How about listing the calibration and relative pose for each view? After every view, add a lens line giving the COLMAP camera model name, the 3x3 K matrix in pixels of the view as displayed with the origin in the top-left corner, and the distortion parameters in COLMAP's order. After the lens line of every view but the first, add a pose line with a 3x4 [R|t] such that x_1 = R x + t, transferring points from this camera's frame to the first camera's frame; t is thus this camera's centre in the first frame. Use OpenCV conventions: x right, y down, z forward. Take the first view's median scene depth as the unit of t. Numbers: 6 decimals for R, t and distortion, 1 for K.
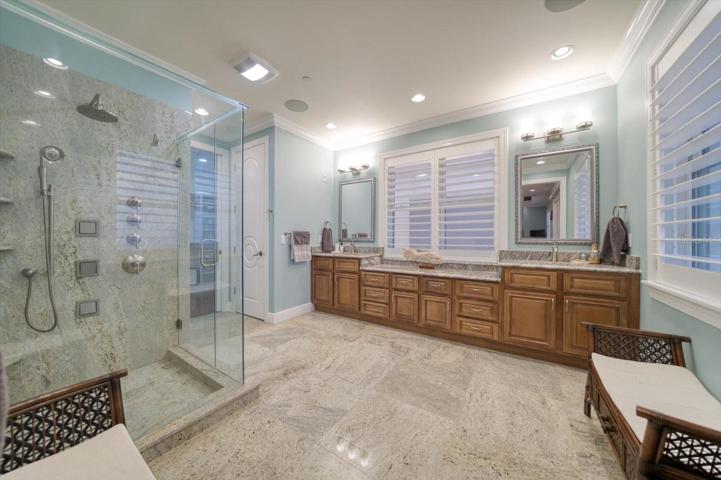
lens RADIAL K [[255.6, 0, 360.5], [0, 255.6, 240.0], [0, 0, 1]] dist [-0.006523, -0.000025]
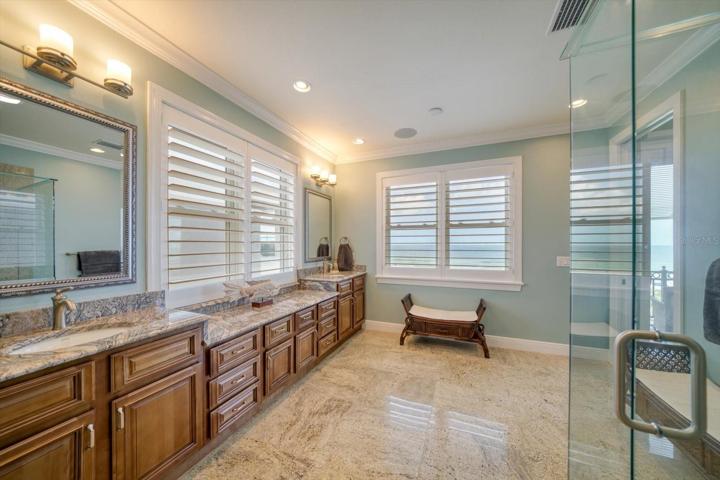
lens RADIAL K [[255.3, 0, 360.0], [0, 255.3, 240.0], [0, 0, 1]] dist [-0.006523, -0.000025]
pose [[-0.220515, 0.003642, 0.975377, -0.596141], [-0.000842, 0.999992, -0.003925, -0.083595], [-0.975383, -0.001686, -0.220510, 1.016582]]
